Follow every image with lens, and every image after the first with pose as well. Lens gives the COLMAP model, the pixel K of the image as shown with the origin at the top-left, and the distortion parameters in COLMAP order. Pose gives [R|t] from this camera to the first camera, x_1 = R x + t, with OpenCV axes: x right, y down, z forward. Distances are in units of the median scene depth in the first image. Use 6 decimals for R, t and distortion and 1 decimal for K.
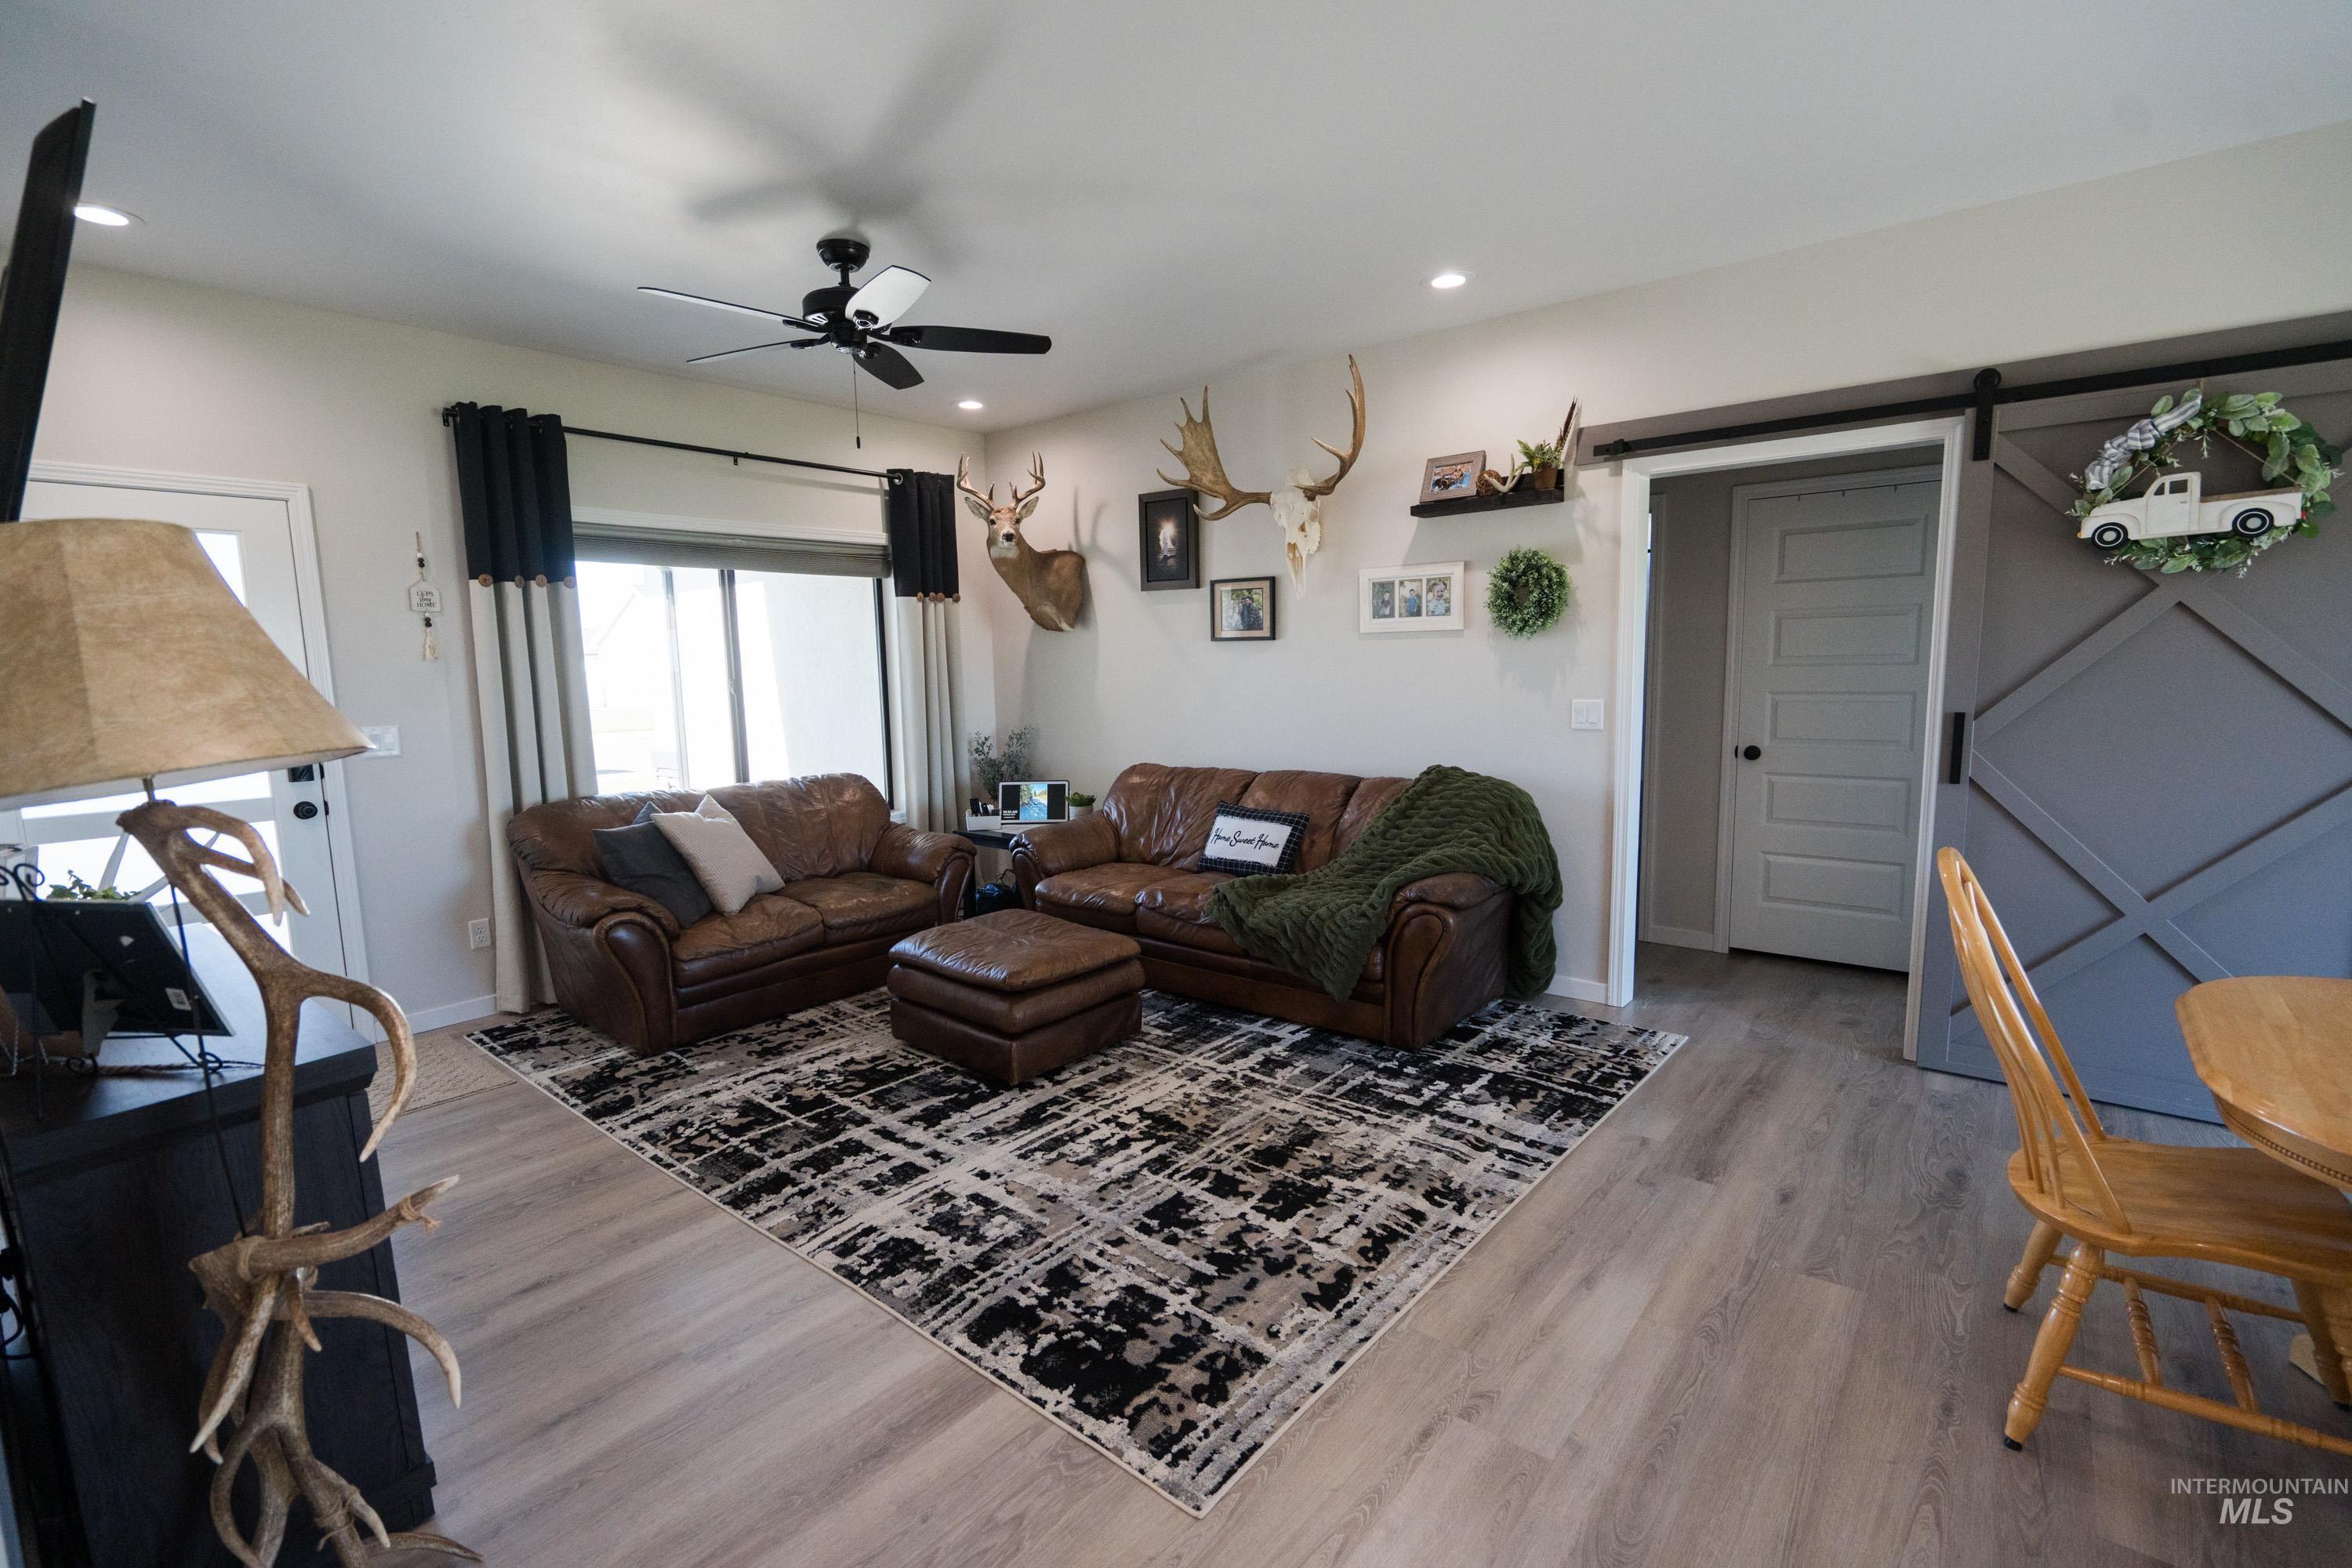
lens RADIAL K [[1051.0, 0, 1171.3], [0, 1051.0, 787.1], [0, 0, 1]] dist [-0.008054, 0.003116]
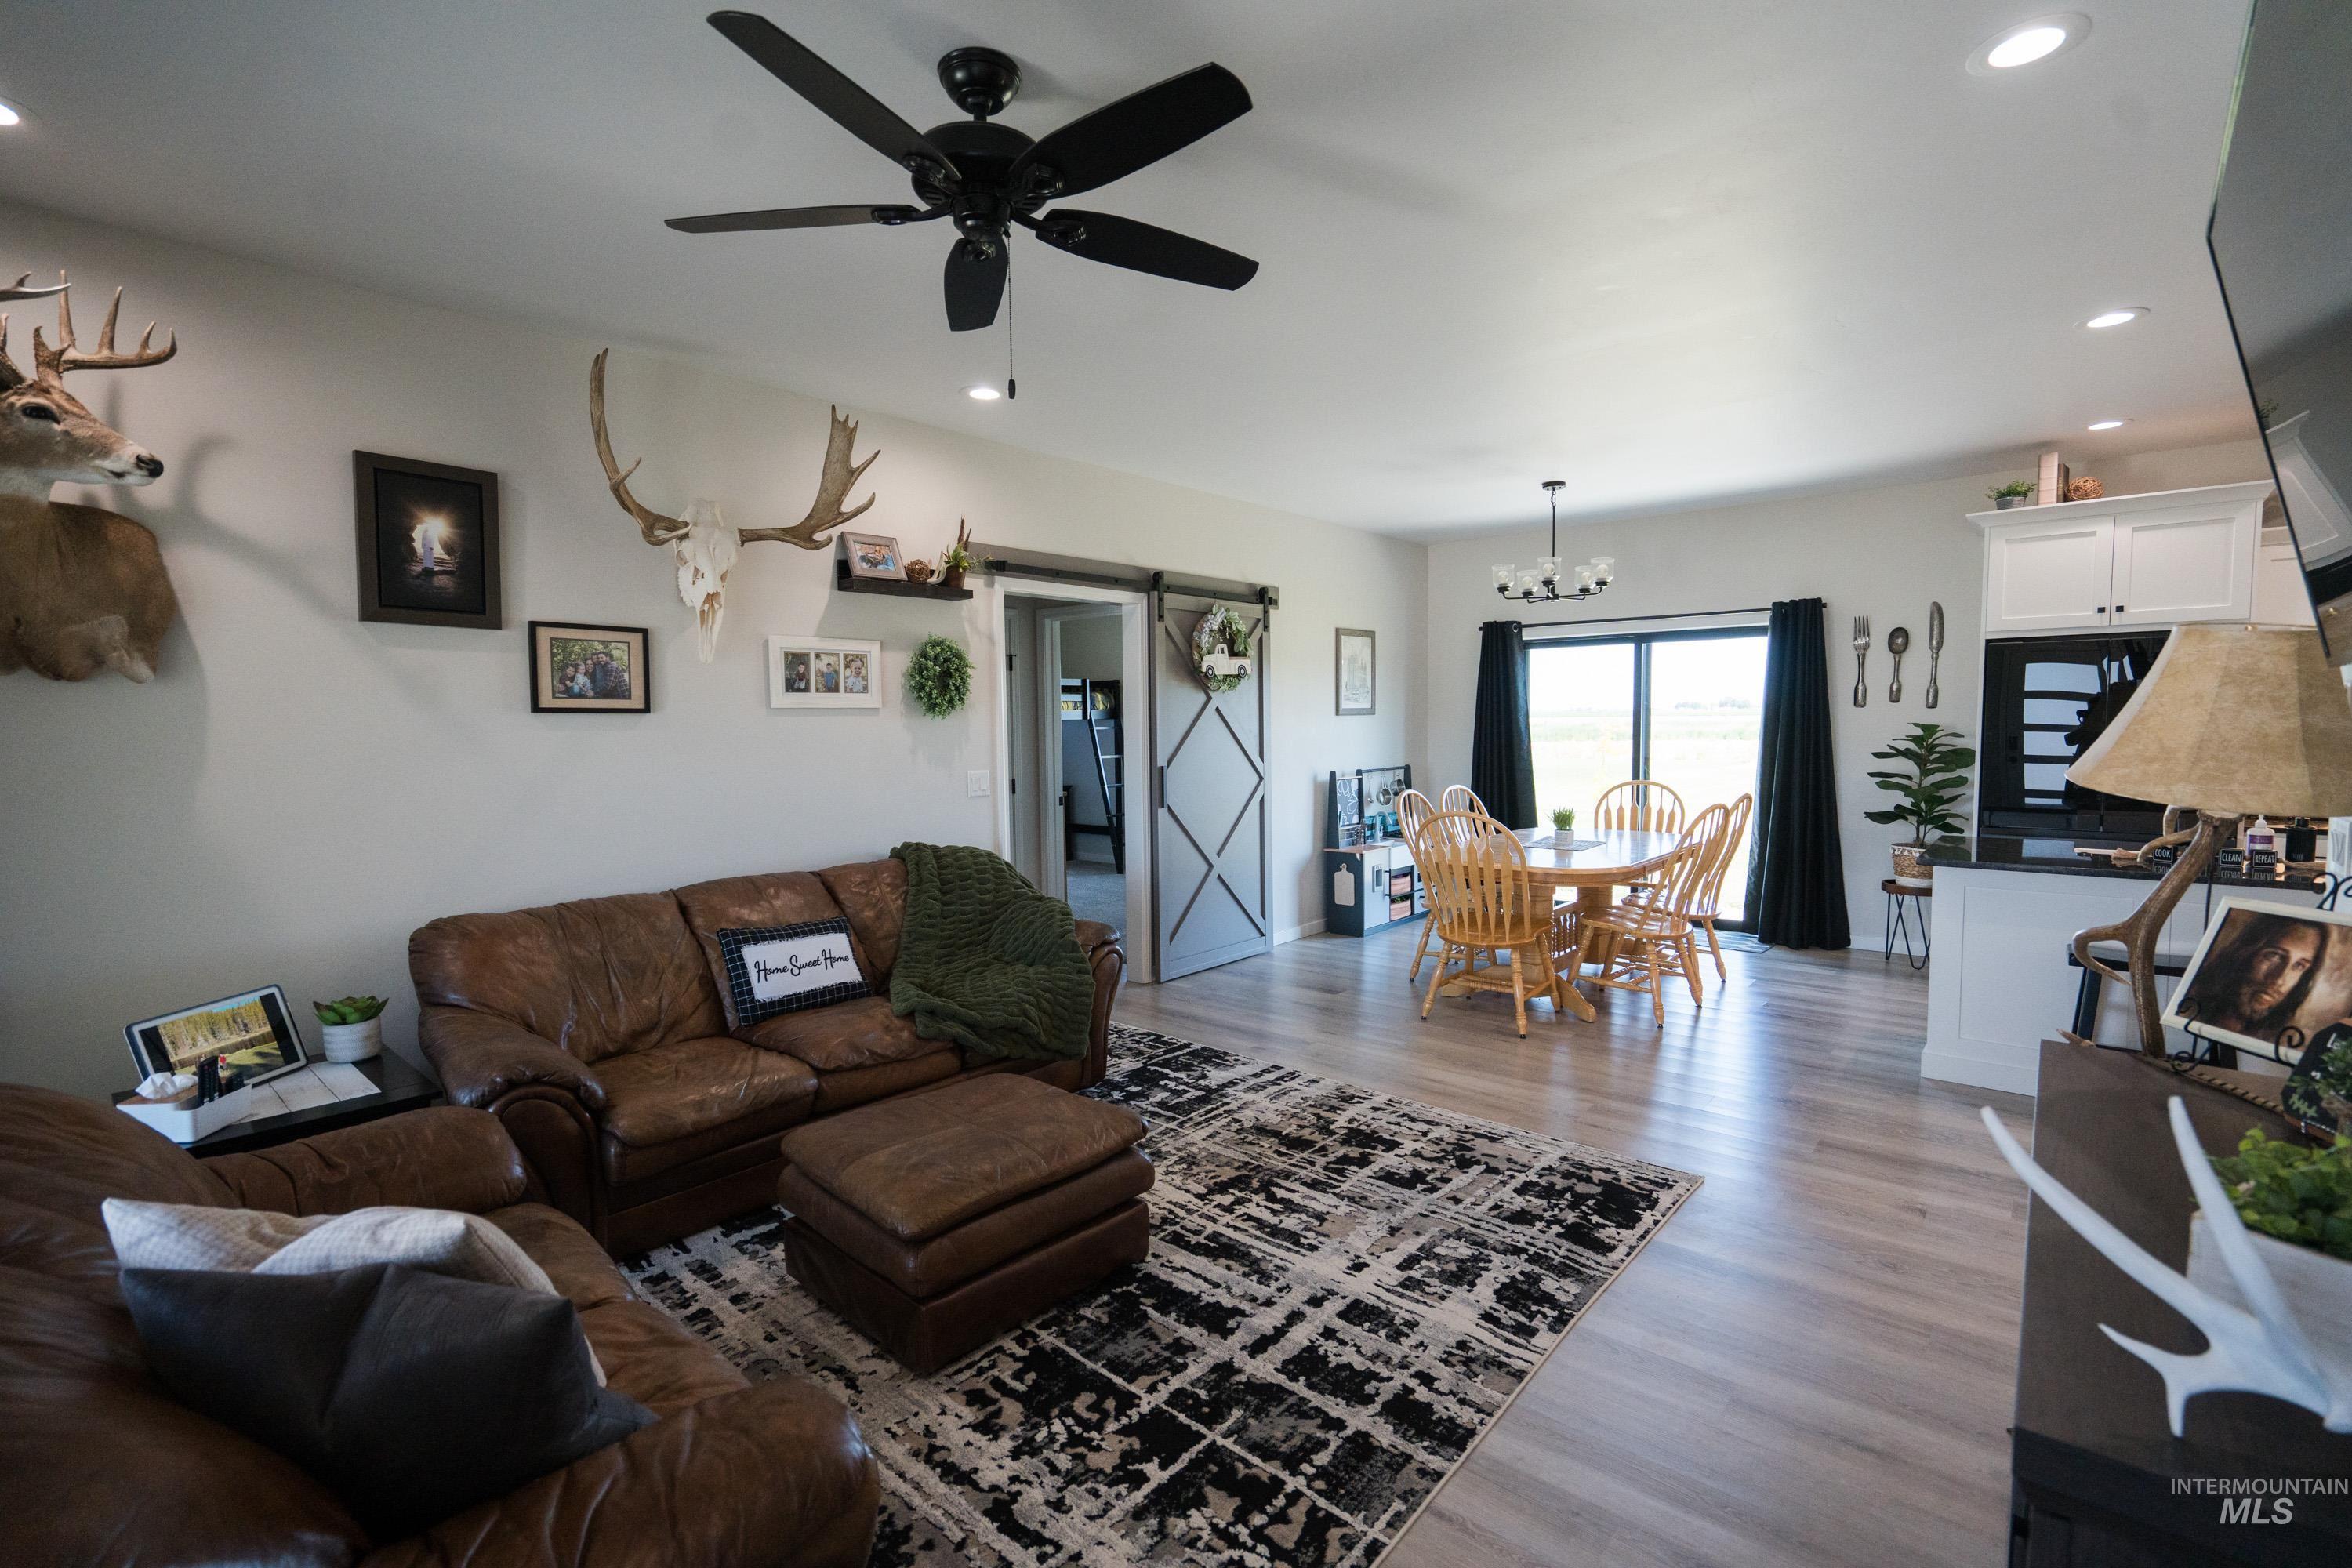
lens RADIAL K [[1051.0, 0, 1172.3], [0, 1051.0, 787.7], [0, 0, 1]] dist [-0.008054, 0.003116]
pose [[0.026708, -0.042888, 0.998723, -1.045726], [0.135127, 0.990064, 0.038903, -0.110051], [-0.990468, 0.133916, 0.032237, 1.016759]]
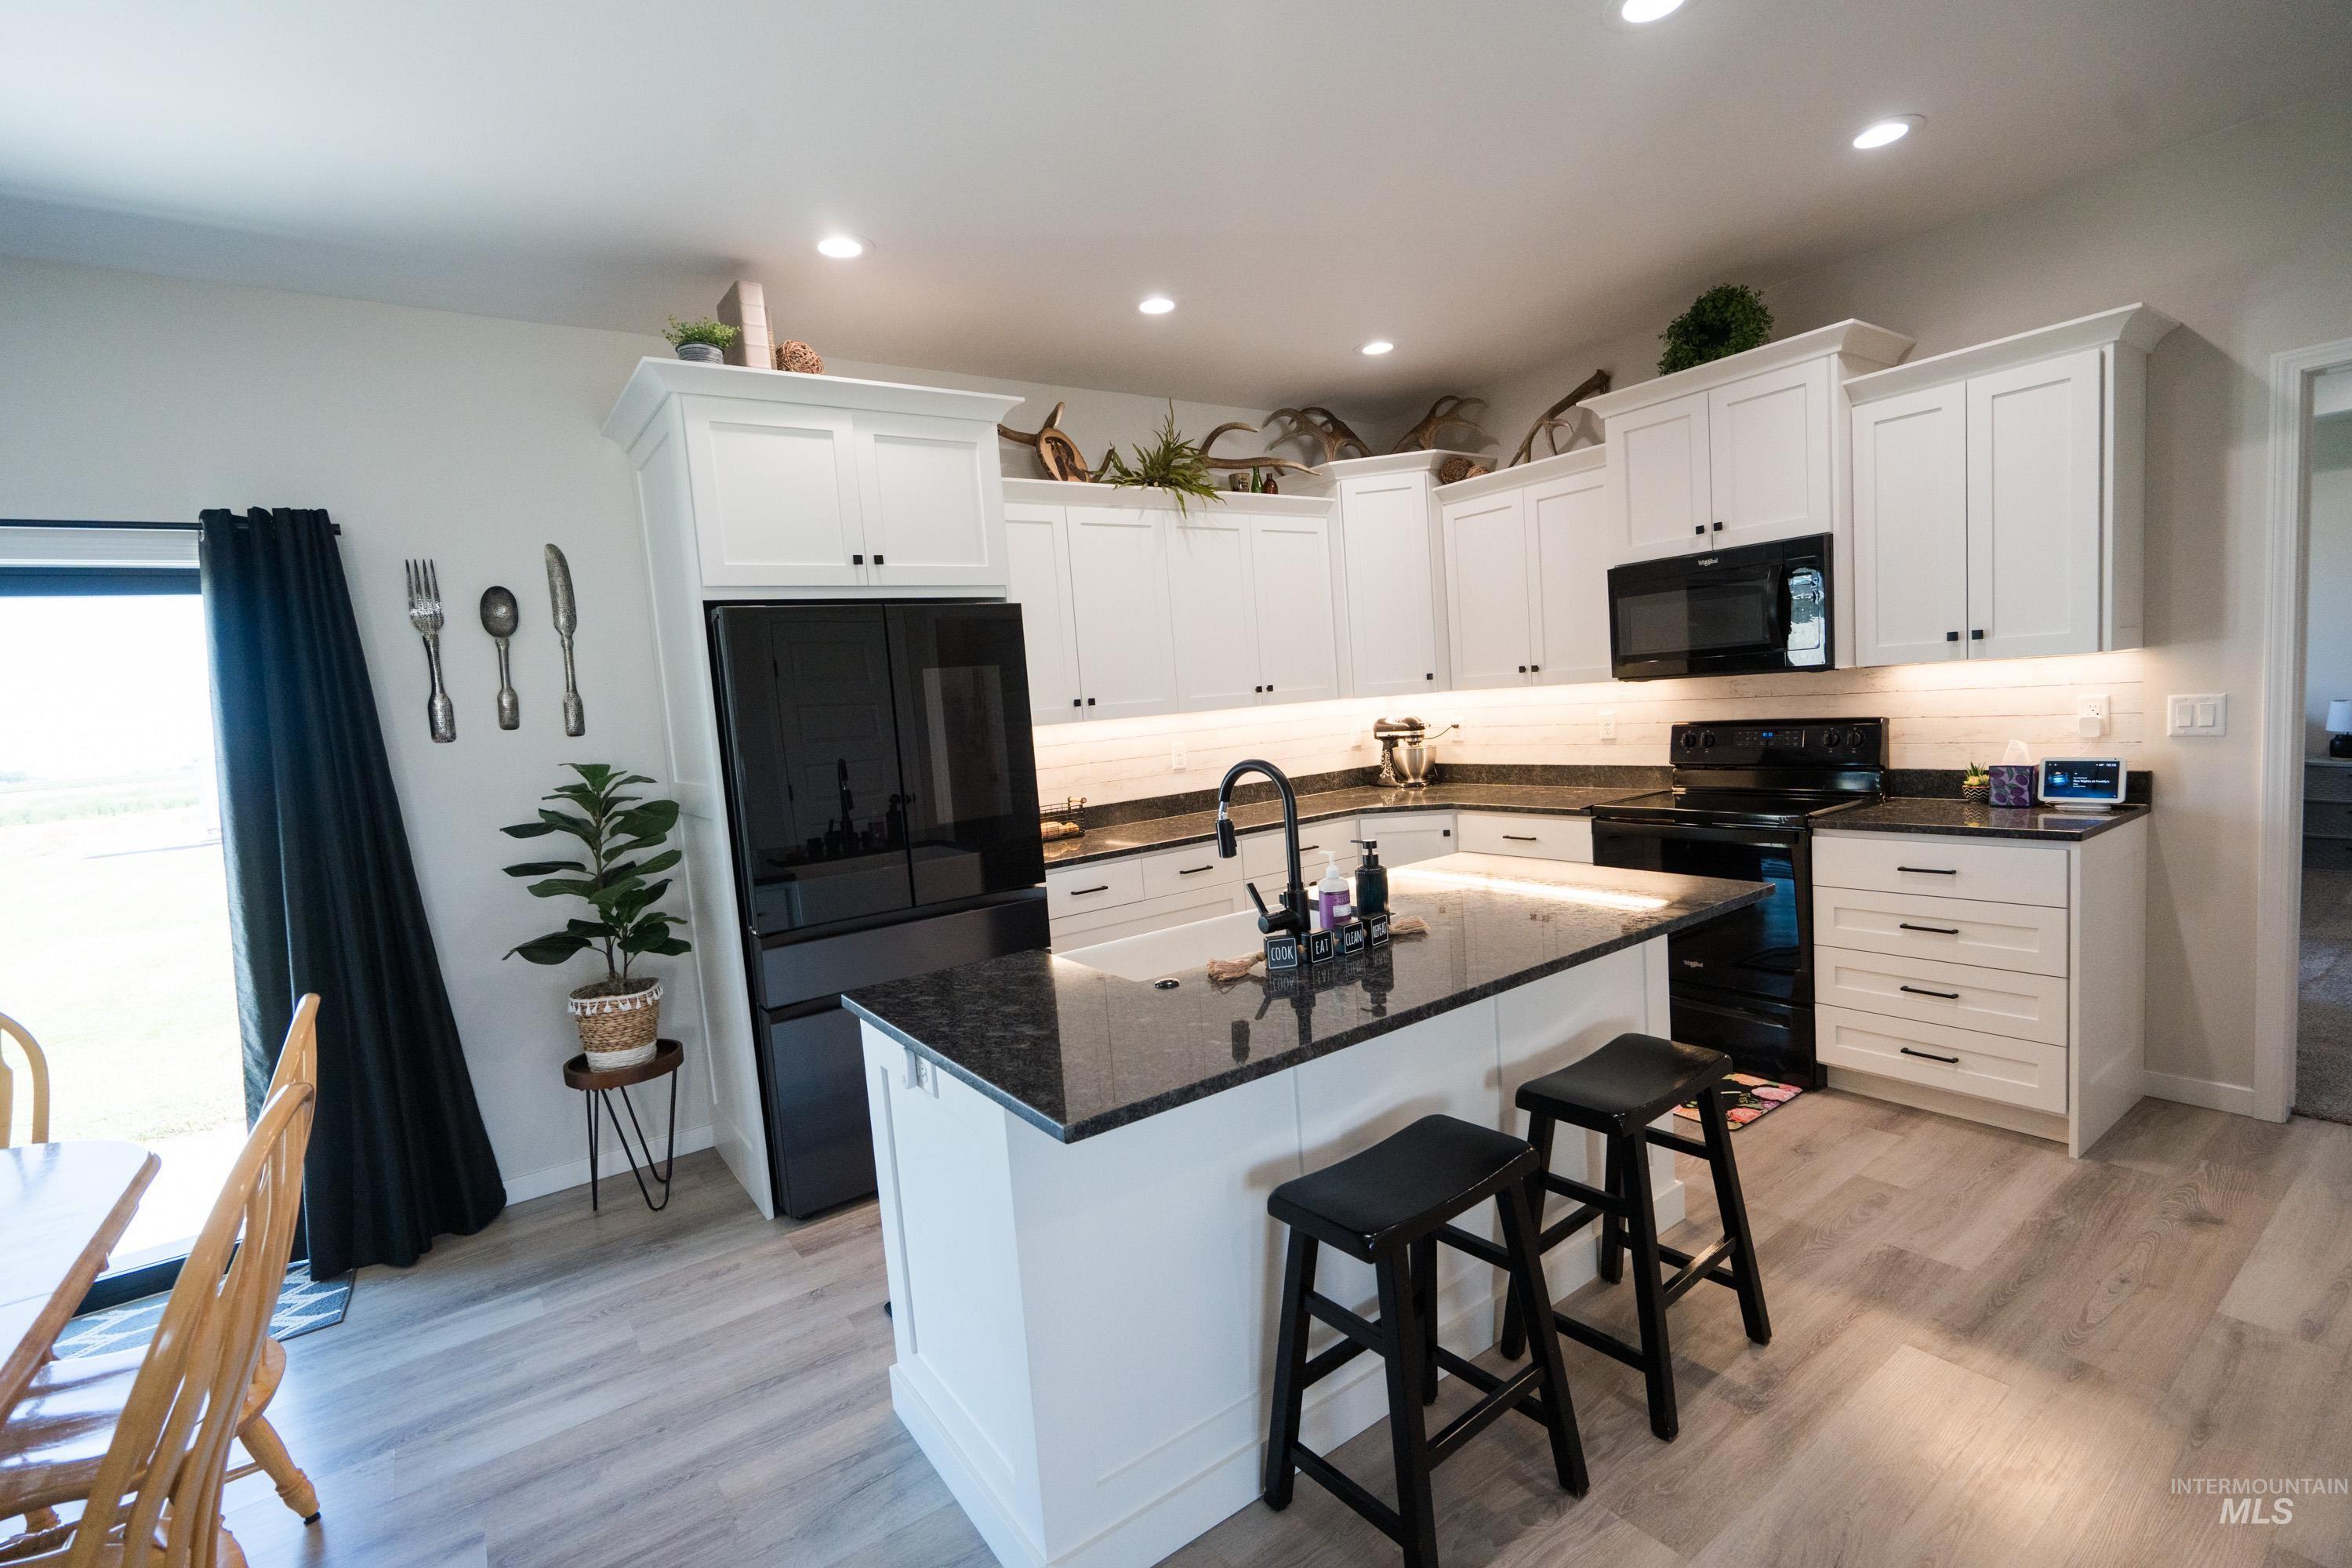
lens RADIAL K [[1051.0, 0, 1171.5], [0, 1051.0, 794.9], [0, 0, 1]] dist [-0.008054, 0.003116]
pose [[-0.961536, 0.071951, 0.265087, 0.080111], [0.128673, 0.970630, 0.203274, -0.071573], [-0.242676, 0.229565, -0.942554, 0.544906]]
